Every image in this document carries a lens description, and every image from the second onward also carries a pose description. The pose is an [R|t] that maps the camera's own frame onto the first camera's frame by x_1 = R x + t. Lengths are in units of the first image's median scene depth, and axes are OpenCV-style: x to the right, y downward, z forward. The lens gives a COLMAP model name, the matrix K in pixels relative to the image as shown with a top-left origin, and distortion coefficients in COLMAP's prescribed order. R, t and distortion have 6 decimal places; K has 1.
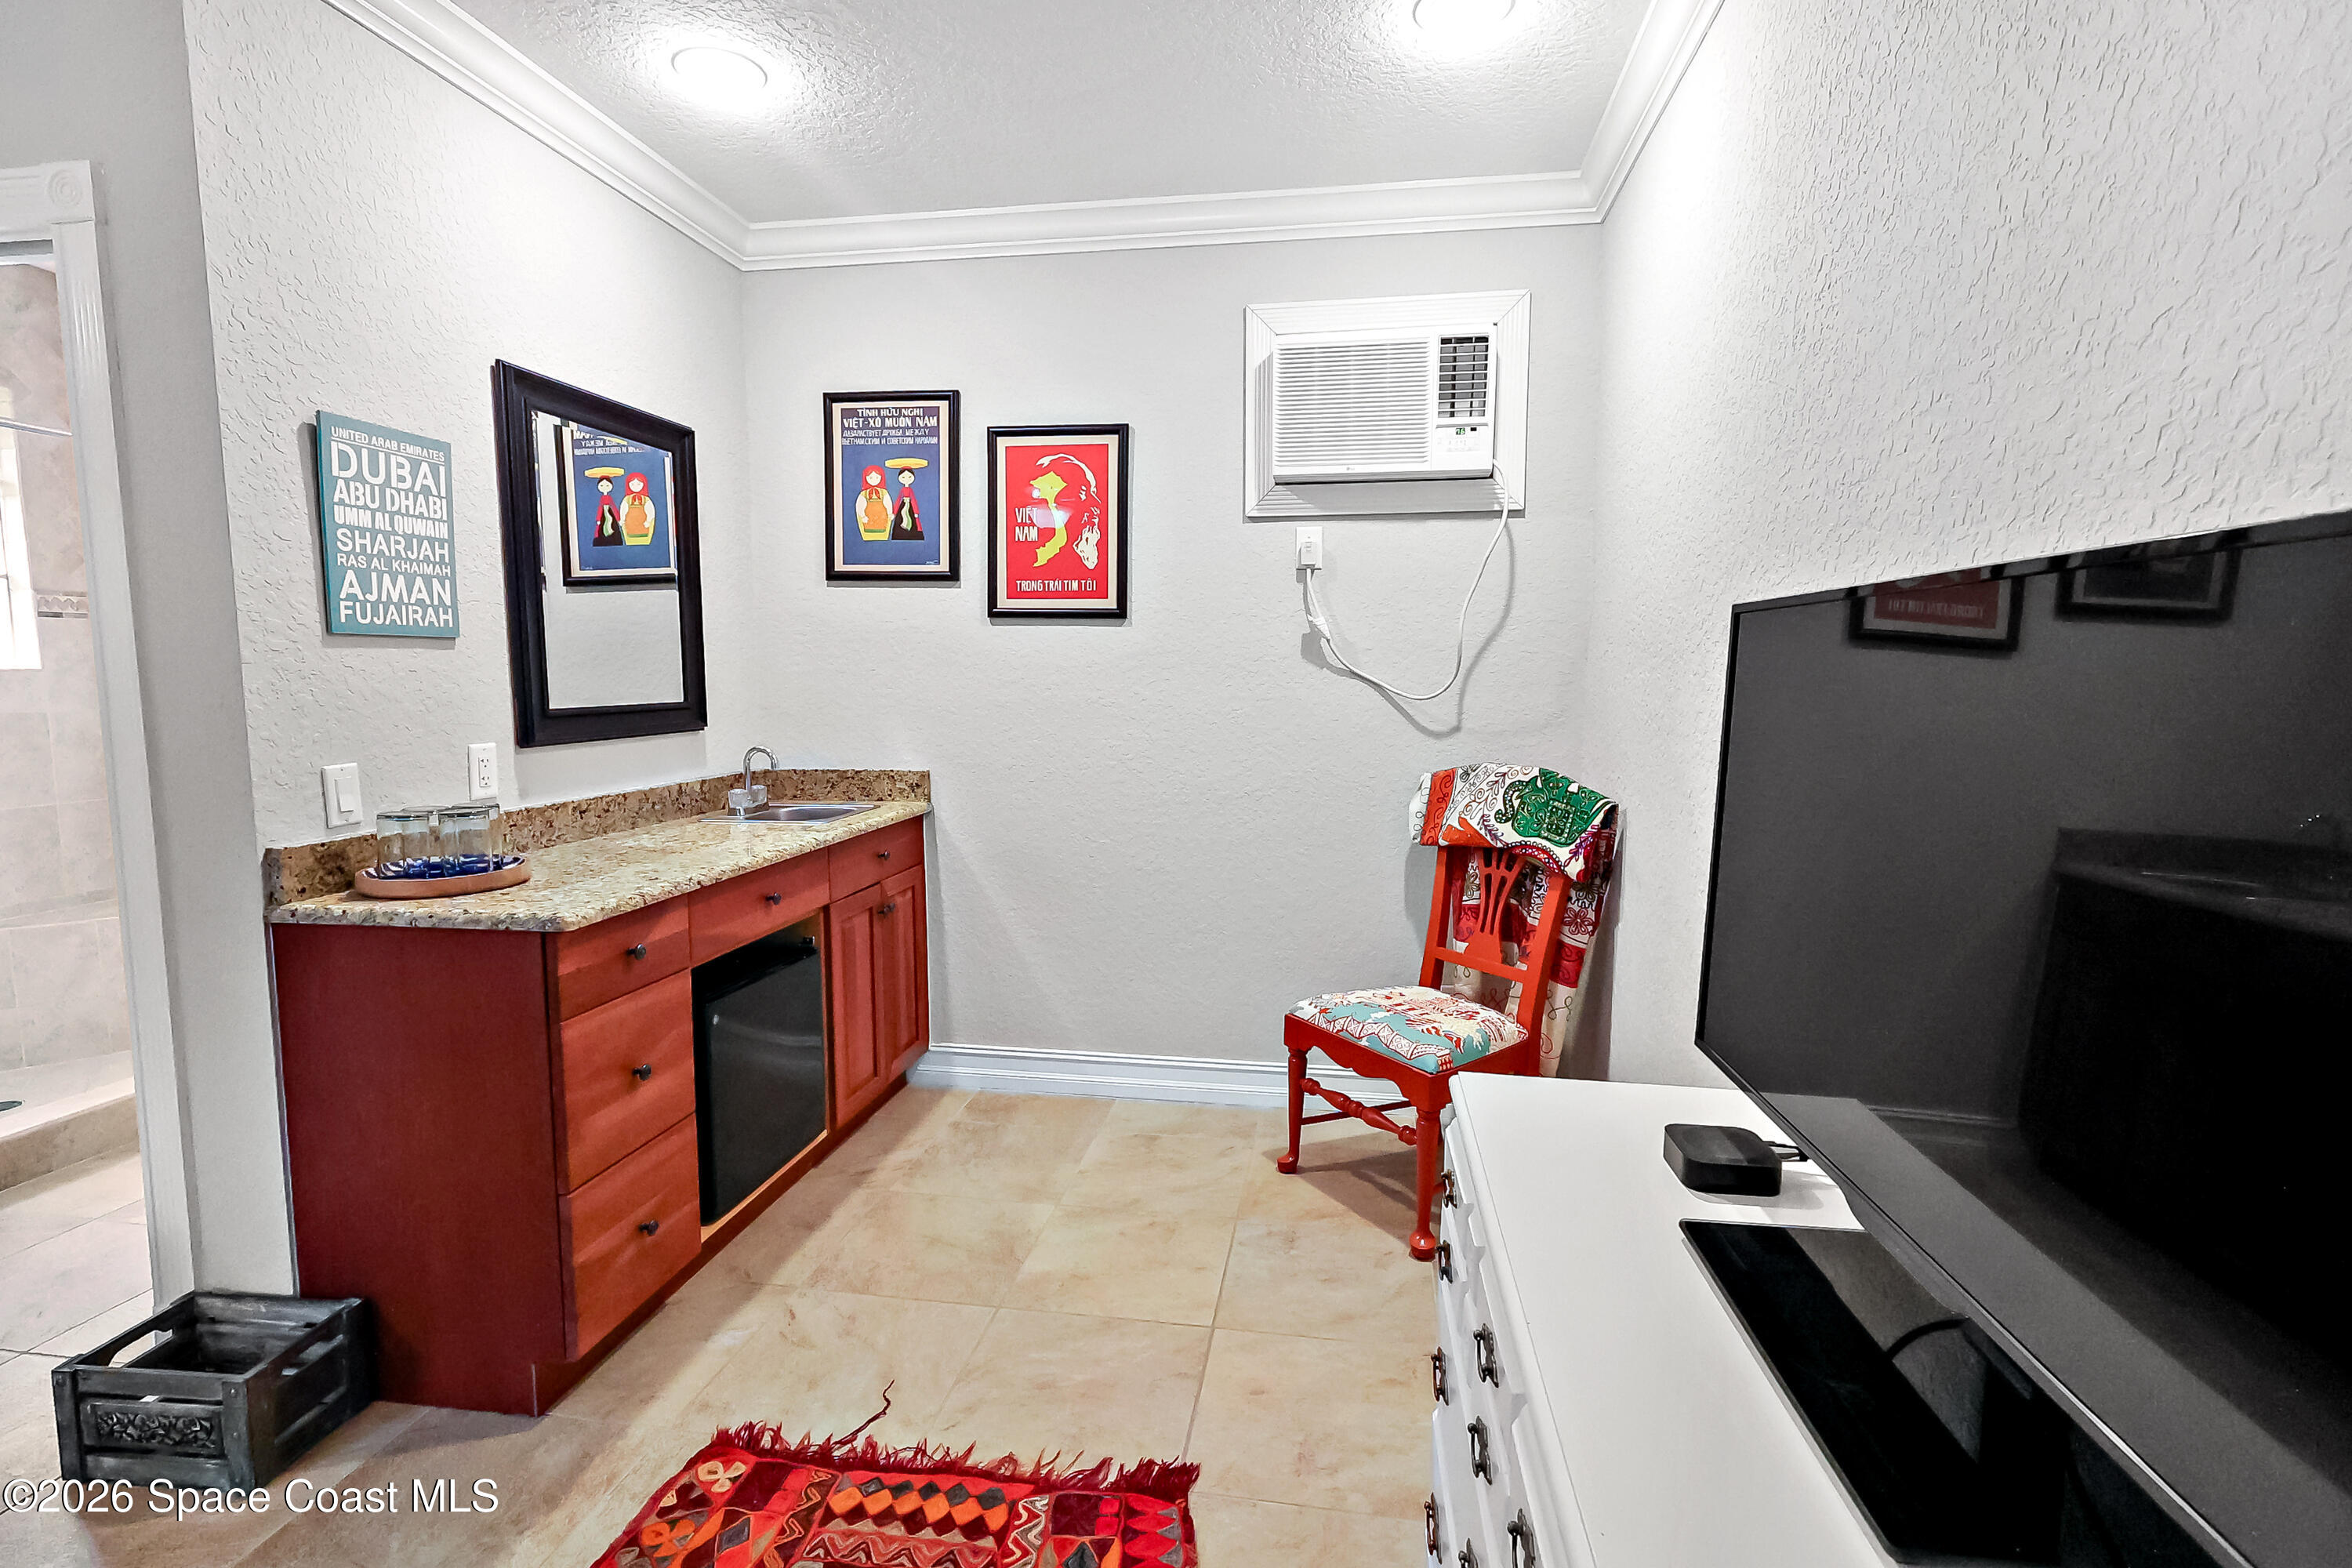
lens RADIAL K [[1090.5, 0, 1192.8], [0, 1090.5, 787.4], [0, 0, 1]] dist [-0.000809, 0.001357]
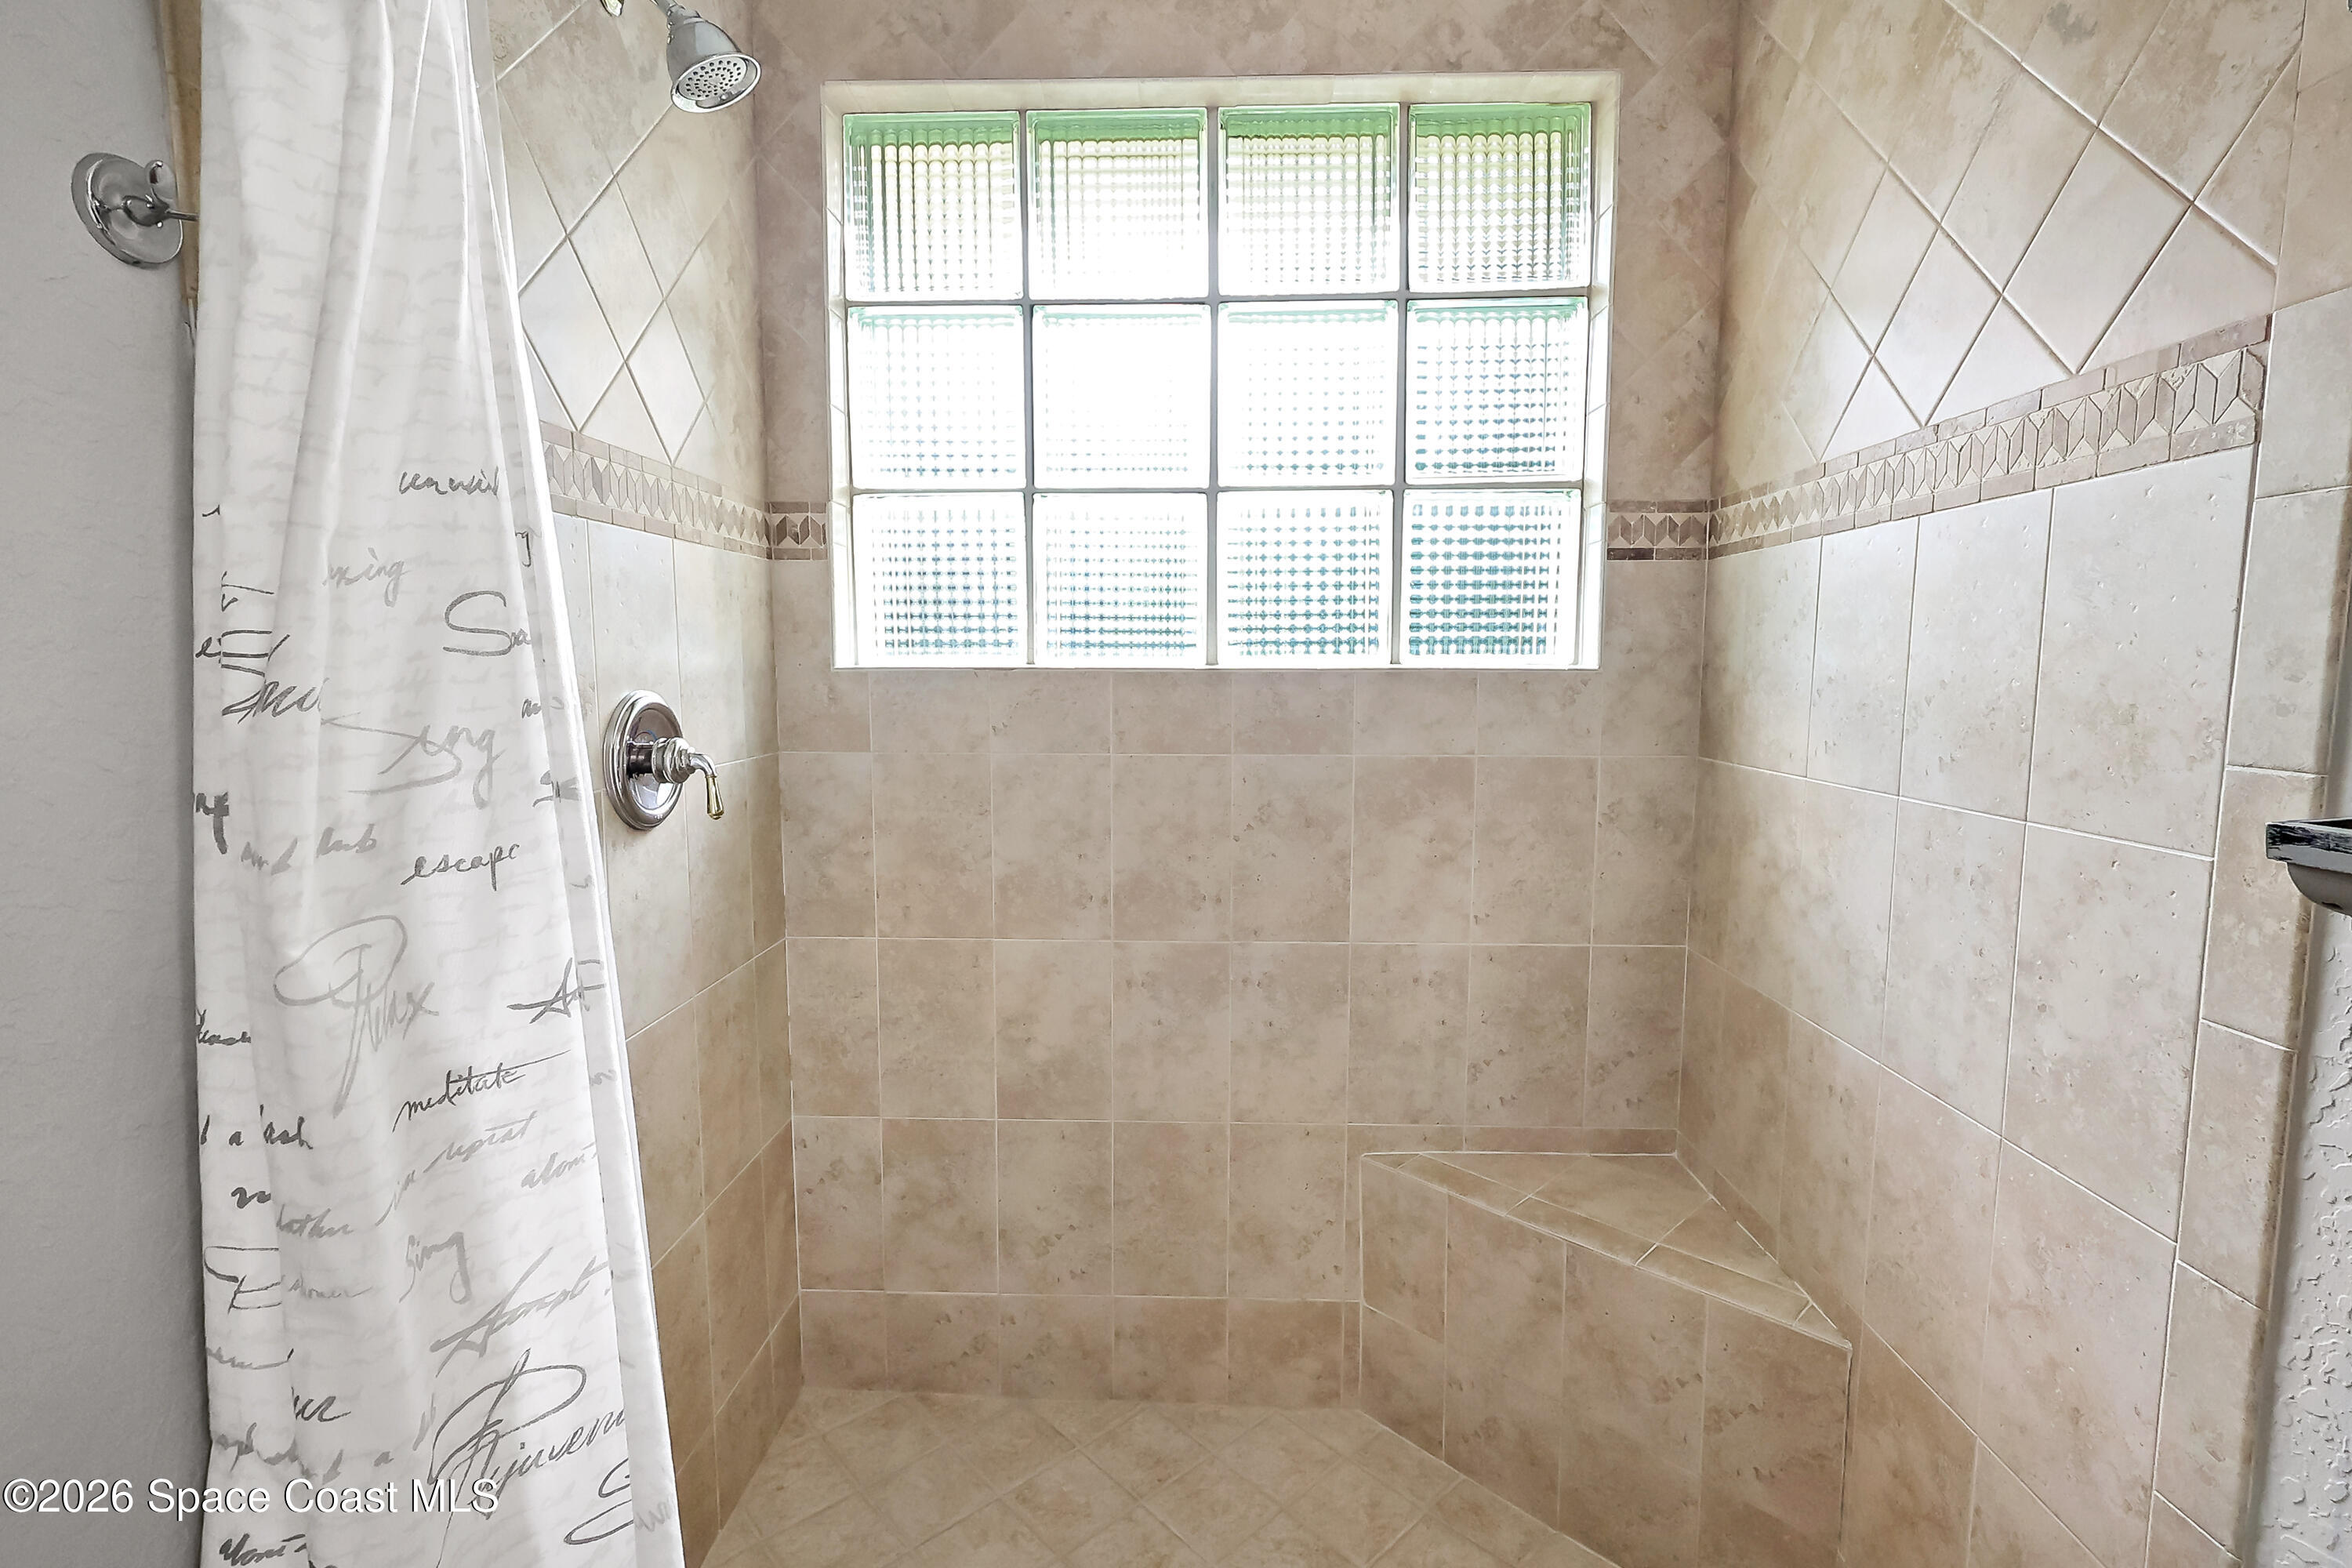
lens RADIAL K [[1090.5, 0, 1177.3], [0, 1090.5, 780.6], [0, 0, 1]] dist [-0.000809, 0.001357]
pose [[0.132365, 0.096365, -0.986506, -0.597844], [-0.102473, 0.991260, 0.083080, -0.080590], [0.985890, 0.090093, 0.141083, 0.750837]]
